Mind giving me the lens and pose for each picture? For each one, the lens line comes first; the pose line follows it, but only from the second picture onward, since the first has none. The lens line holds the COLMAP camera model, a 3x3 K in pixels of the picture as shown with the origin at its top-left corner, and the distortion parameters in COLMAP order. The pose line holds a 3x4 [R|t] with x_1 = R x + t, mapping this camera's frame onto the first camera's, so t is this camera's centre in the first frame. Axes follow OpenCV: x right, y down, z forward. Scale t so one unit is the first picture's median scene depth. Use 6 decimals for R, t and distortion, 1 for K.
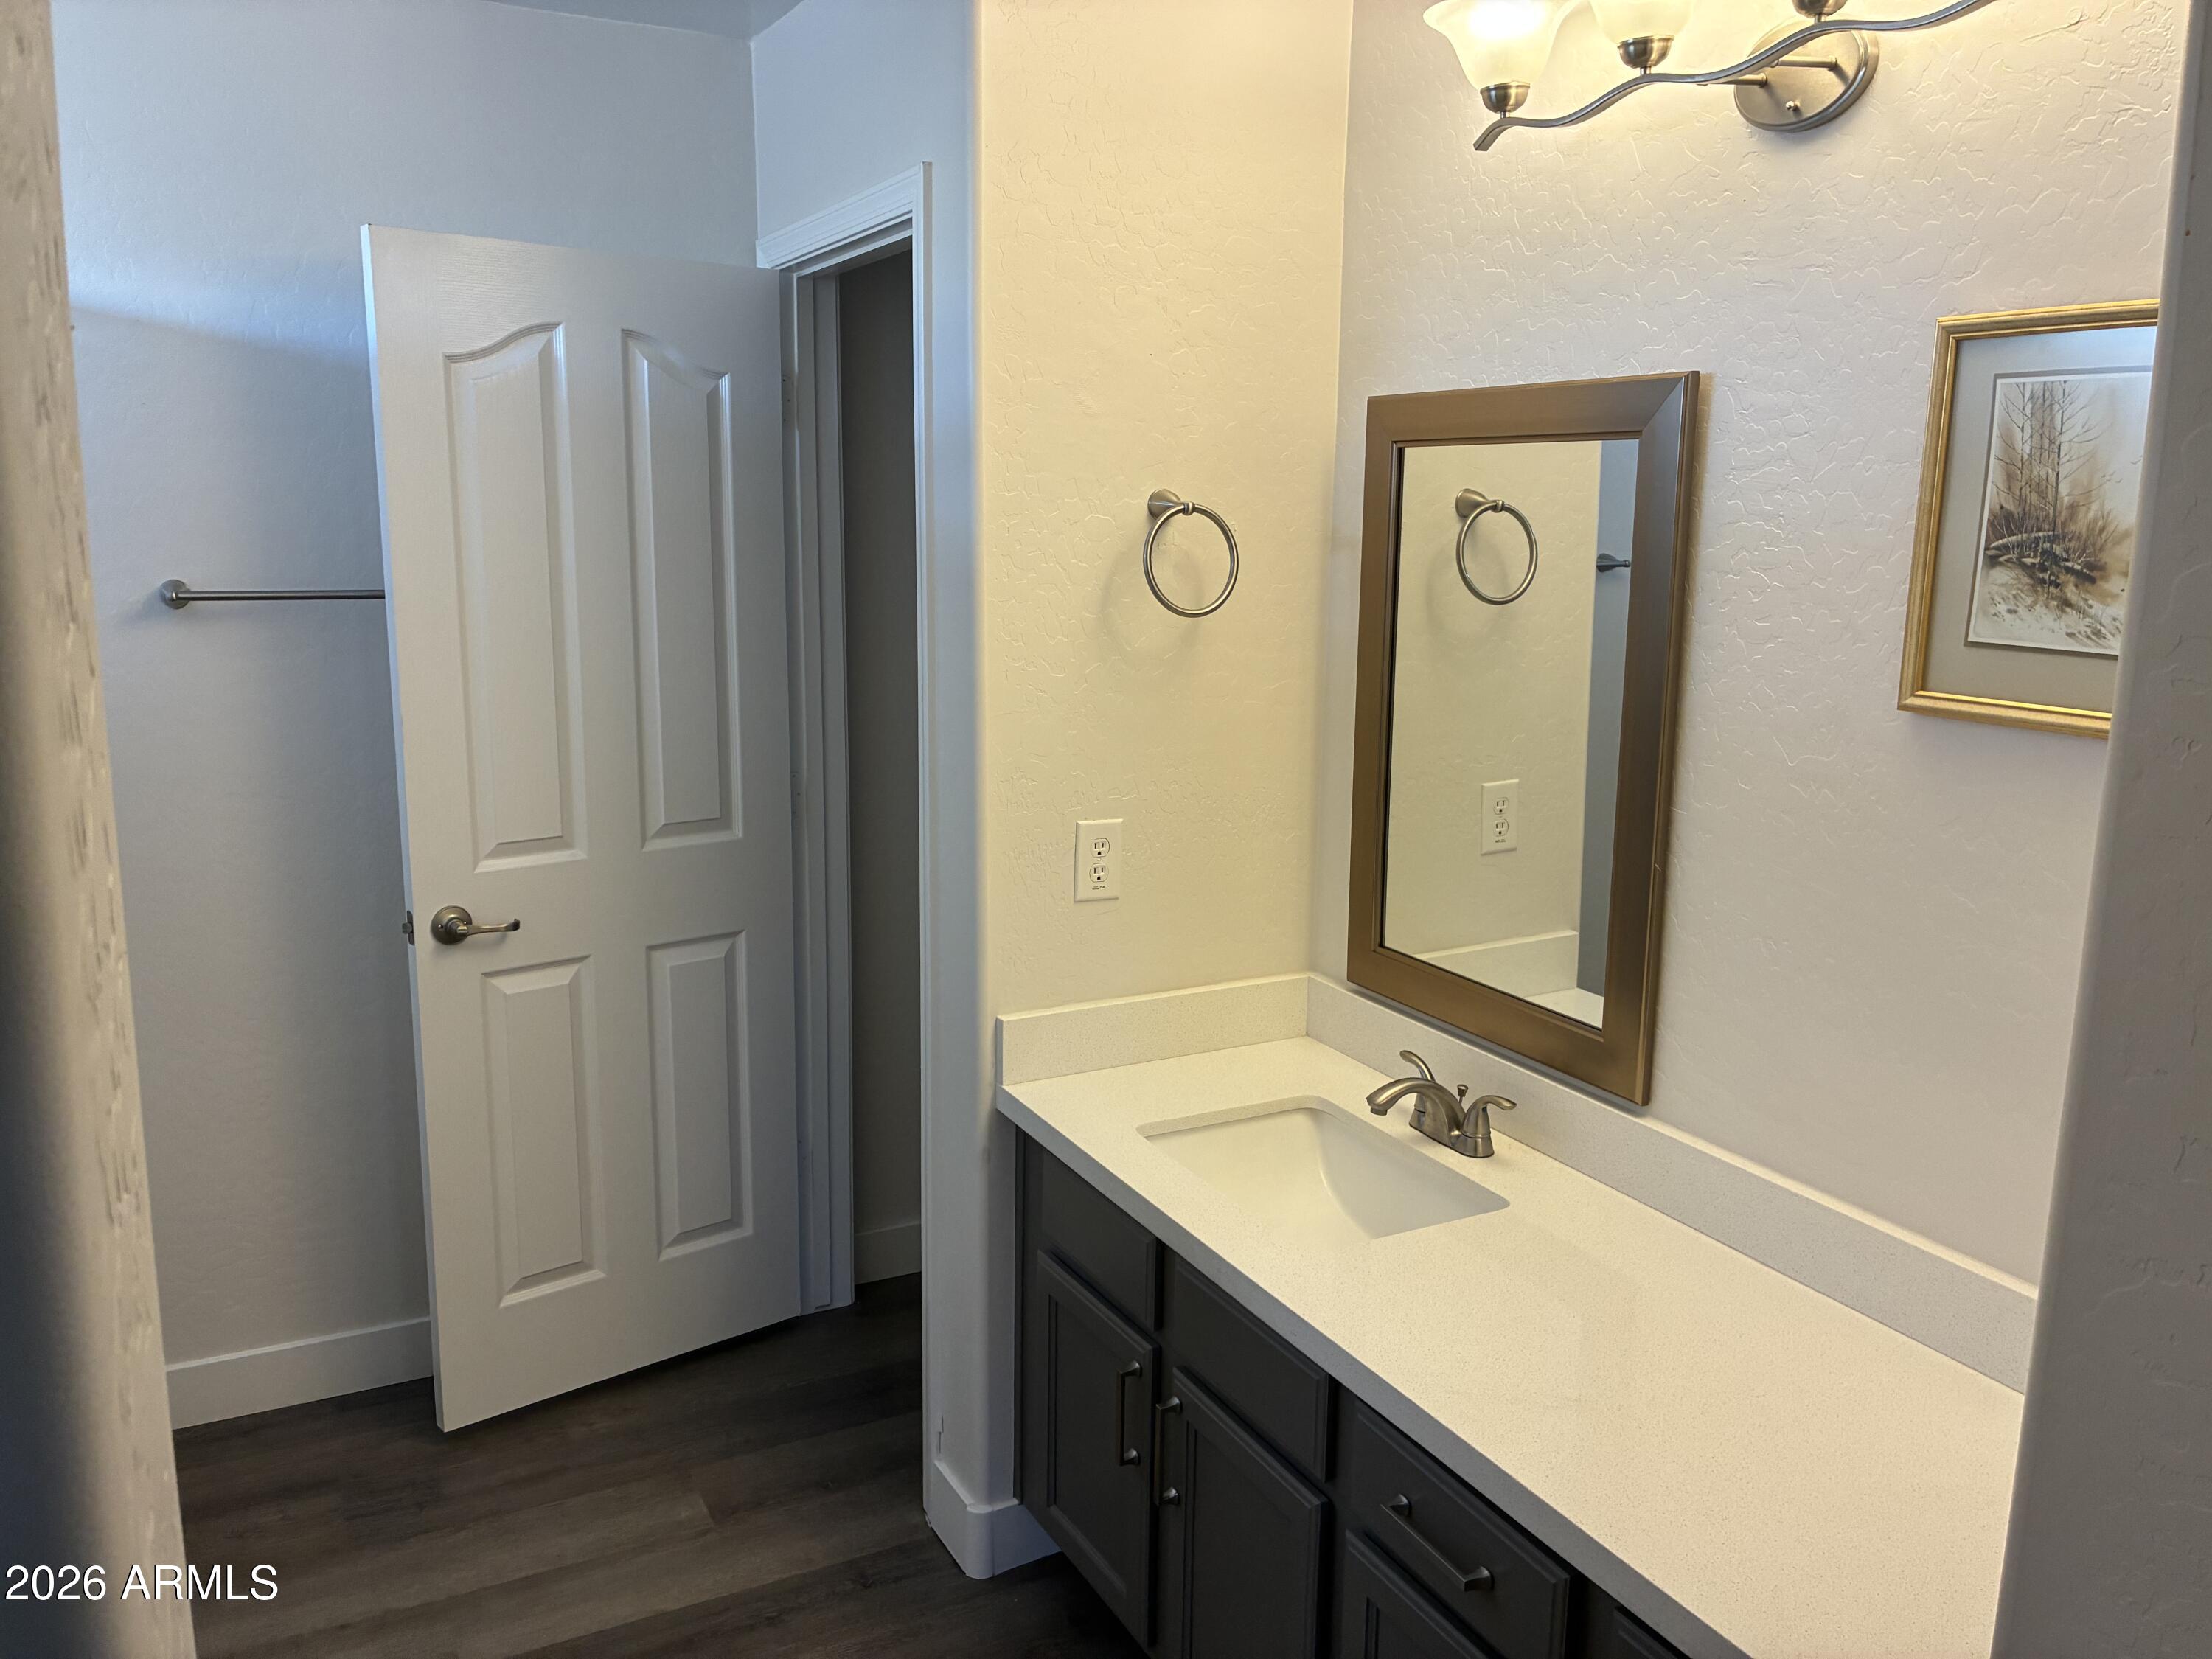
lens RADIAL K [[1680.7, 0, 1122.1], [0, 1680.7, 811.1], [0, 0, 1]] dist [0.054458, -0.055444]
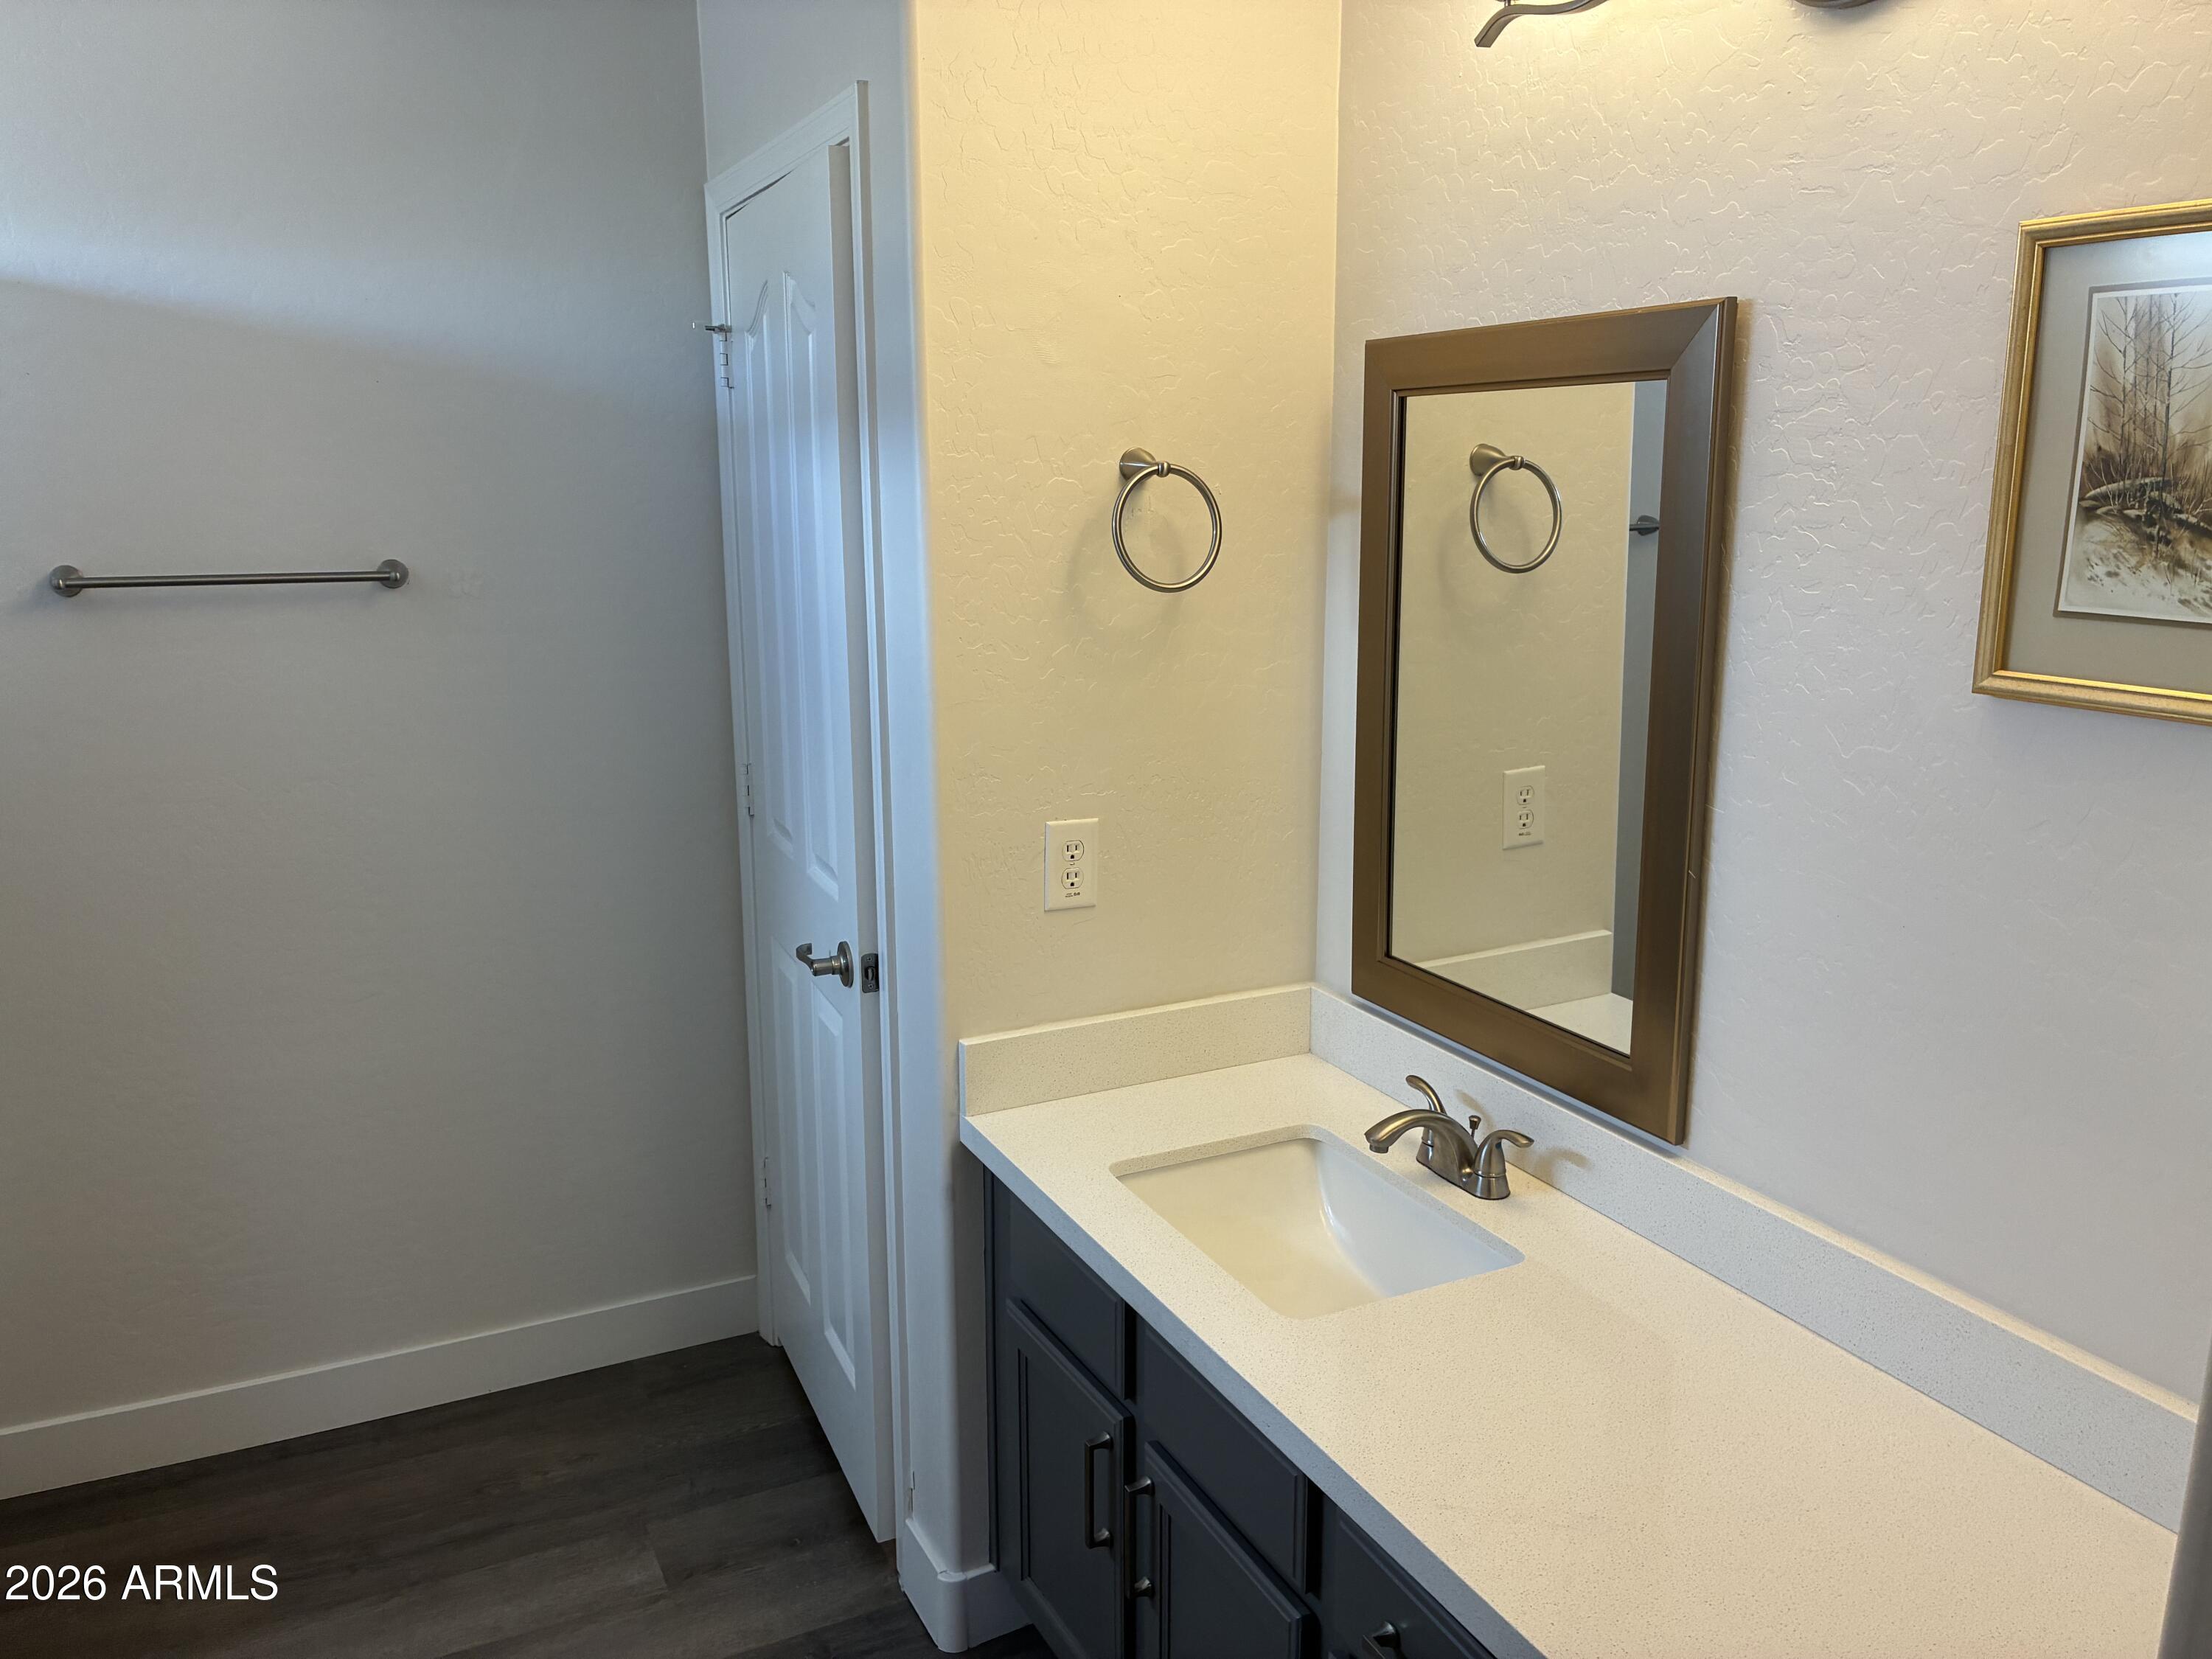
lens RADIAL K [[1680.7, 0, 1141.8], [0, 1680.7, 818.0], [0, 0, 1]] dist [0.054458, -0.055444]
pose [[0.999725, -0.010970, -0.020715, 0.041037], [0.011393, 0.999727, 0.020406, -0.013014], [0.020486, -0.020637, 0.999577, 0.098331]]
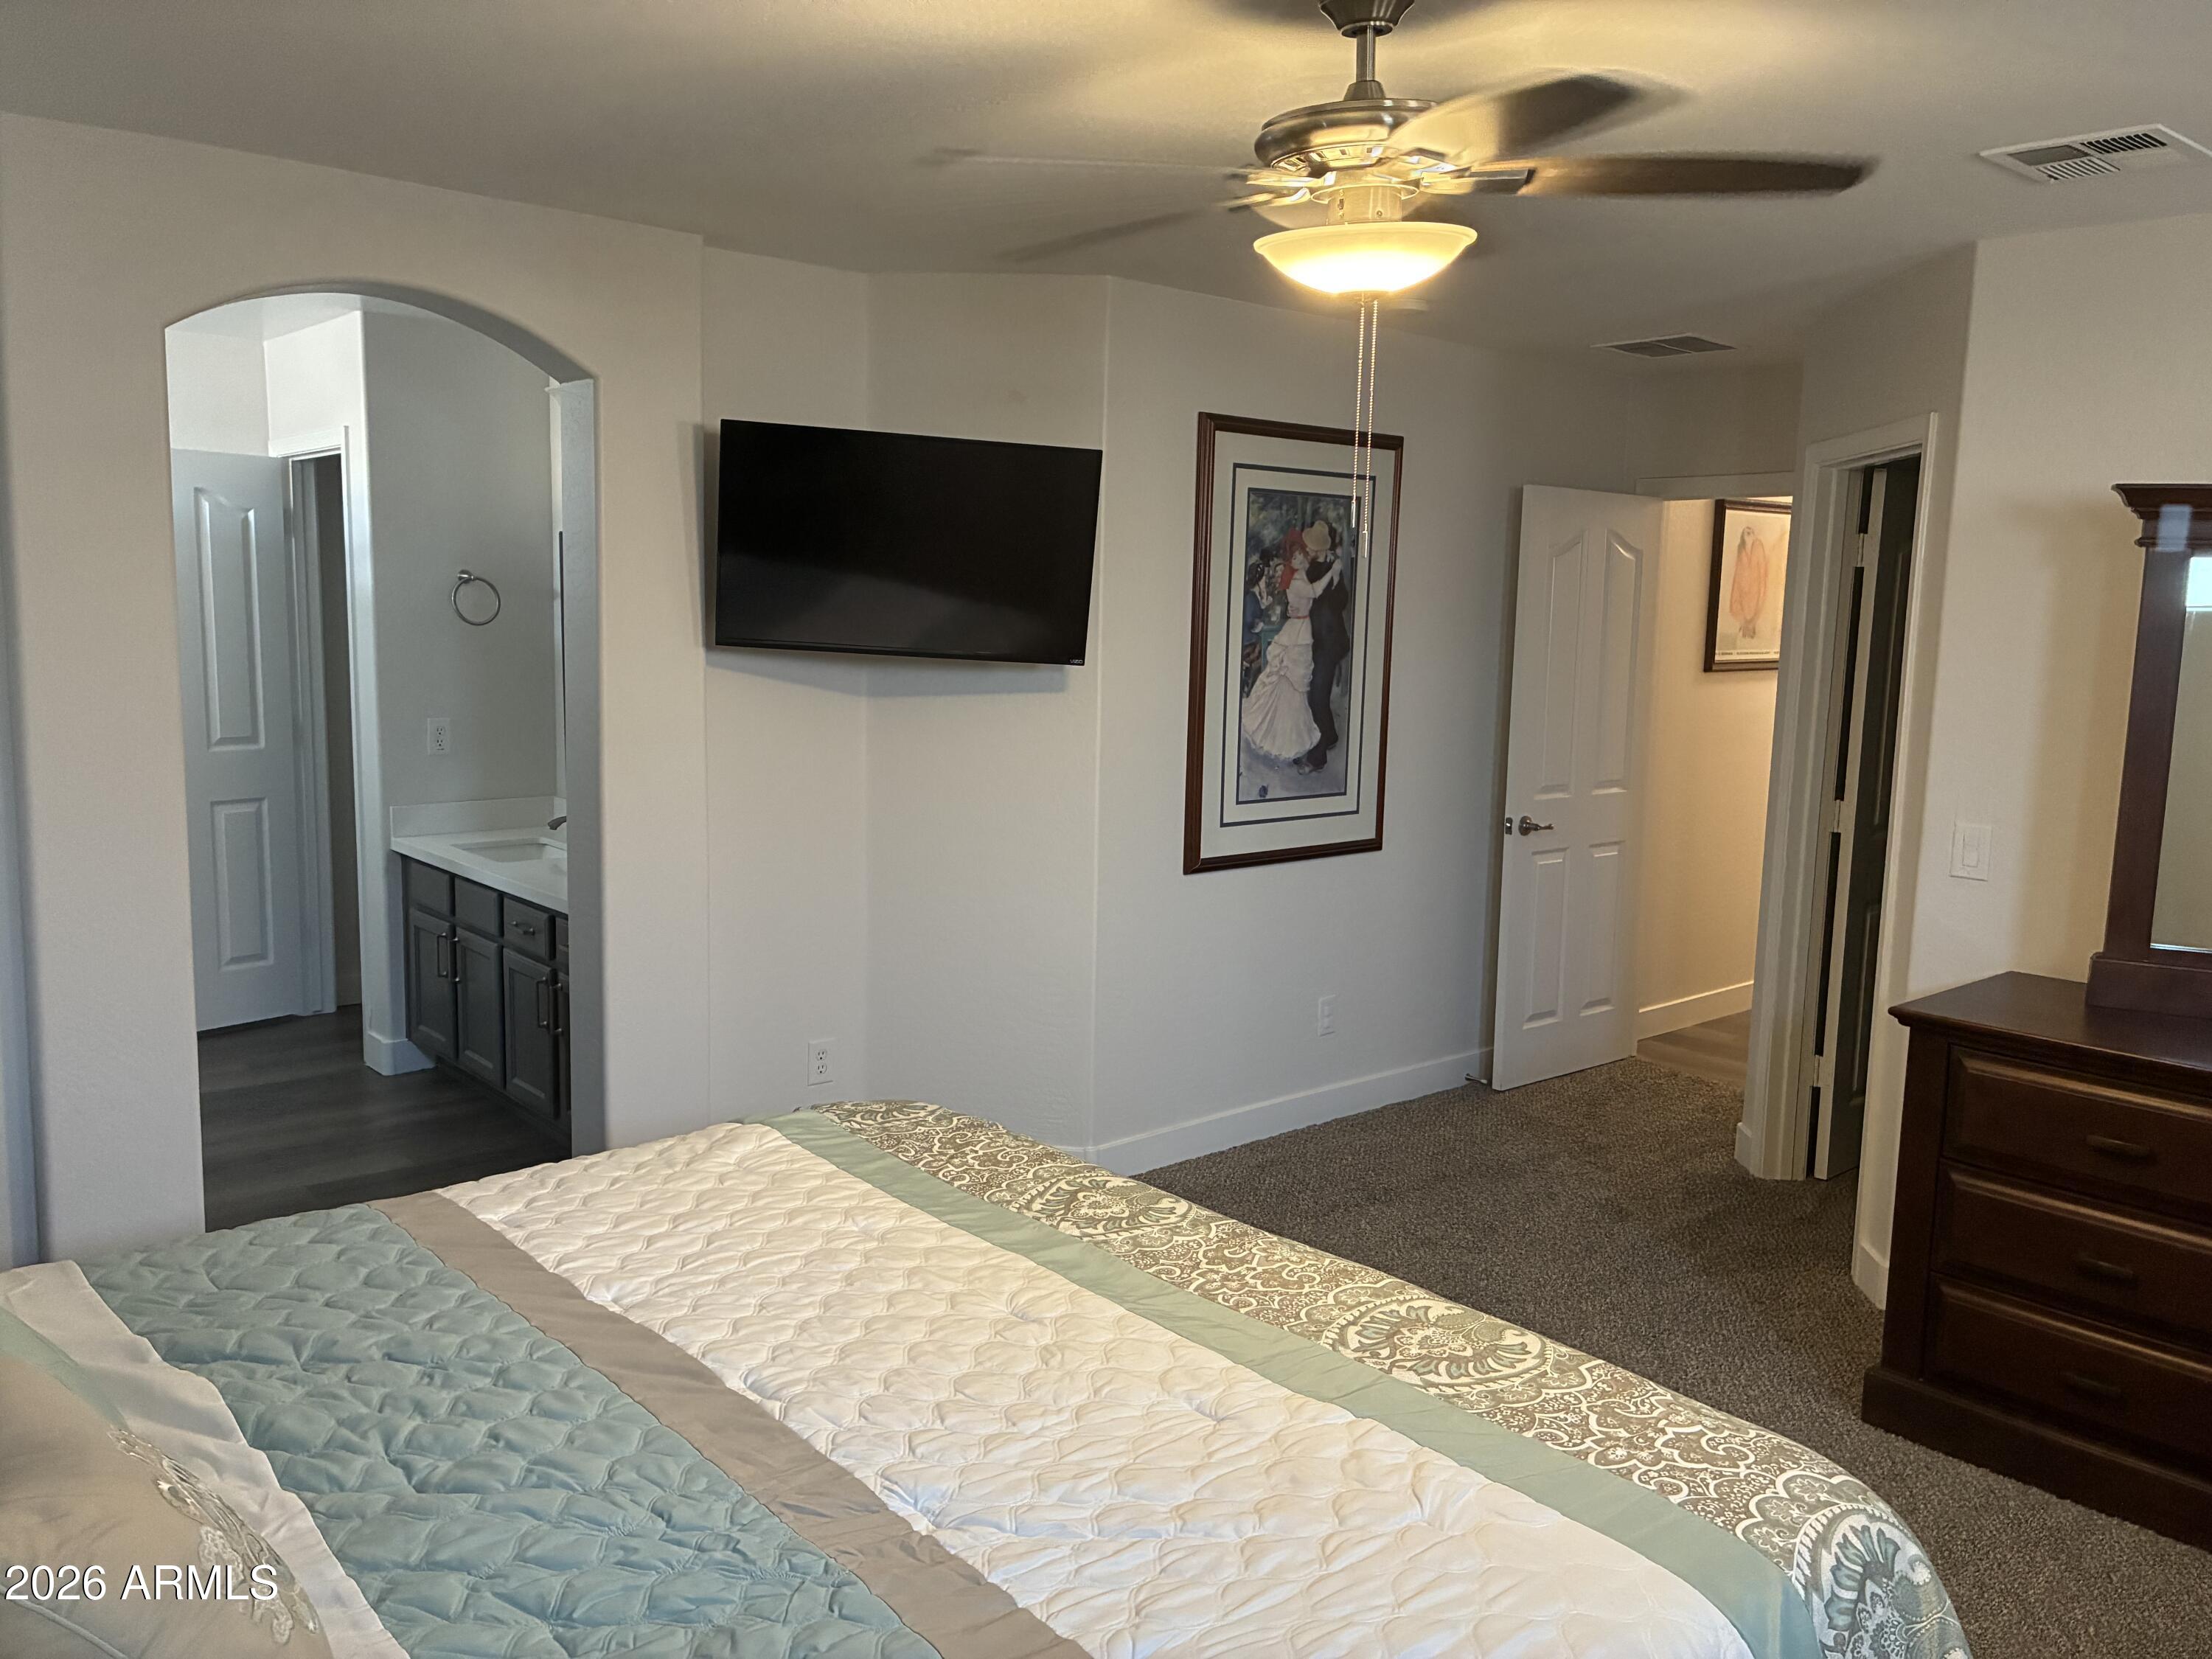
lens RADIAL K [[1680.7, 0, 1090.9], [0, 1680.7, 830.8], [0, 0, 1]] dist [0.054458, -0.055444]
pose [[0.976052, -0.022645, 0.216355, 0.320929], [0.032804, 0.998516, -0.043481, 0.264295], [-0.215050, 0.049537, 0.975346, -1.272987]]
